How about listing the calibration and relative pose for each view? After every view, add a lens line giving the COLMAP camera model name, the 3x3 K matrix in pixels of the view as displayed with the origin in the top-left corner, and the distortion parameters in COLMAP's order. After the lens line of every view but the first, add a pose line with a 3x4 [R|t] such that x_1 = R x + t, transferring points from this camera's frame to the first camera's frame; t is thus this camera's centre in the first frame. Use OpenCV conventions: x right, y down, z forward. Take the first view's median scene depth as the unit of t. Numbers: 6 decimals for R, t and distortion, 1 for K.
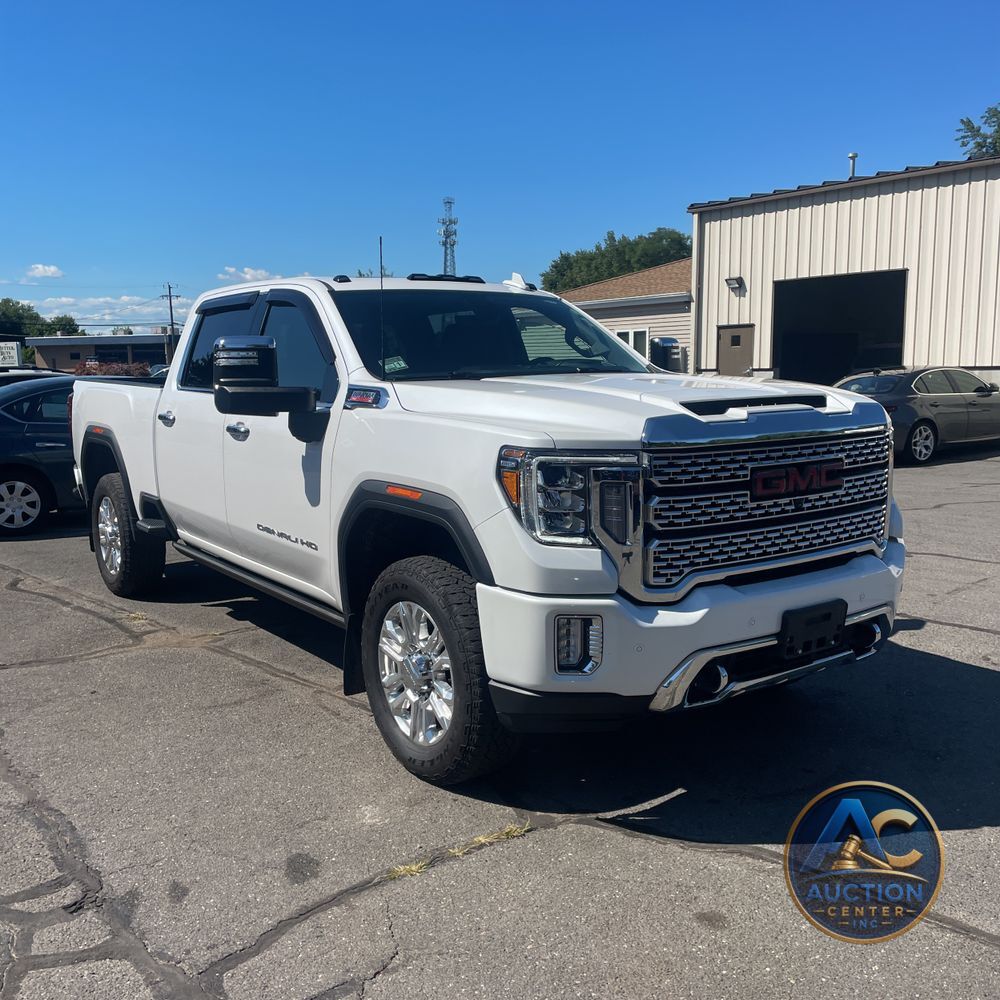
lens RADIAL K [[1013.5, 0, 477.9], [0, 1013.5, 508.0], [0, 0, 1]] dist [0.035318, 0.000000]
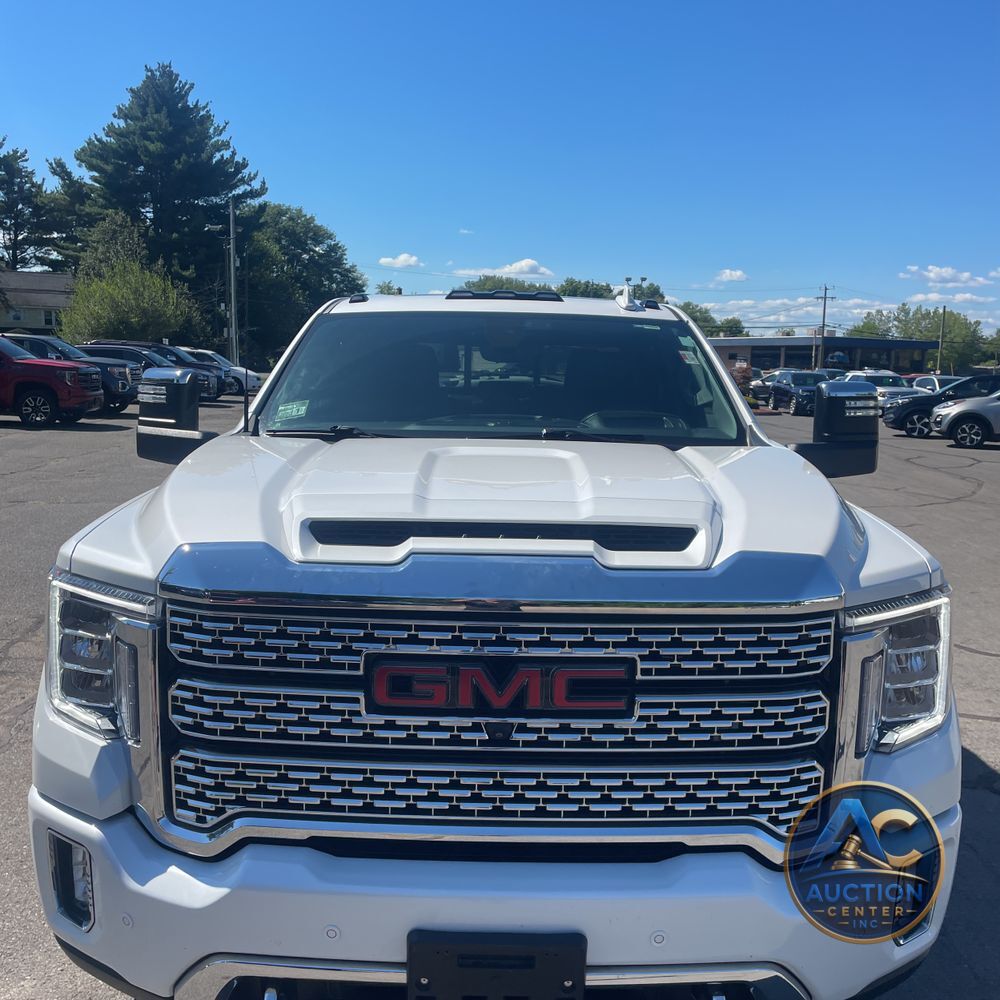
lens RADIAL K [[1013.5, 0, 498.3], [0, 1013.5, 497.5], [0, 0, 1]] dist [0.035318, 0.000000]
pose [[0.814423, 0.104843, -0.570721, 0.585217], [-0.111030, 0.993525, 0.024074, -0.133955], [0.569550, 0.043761, 0.820791, 0.543237]]
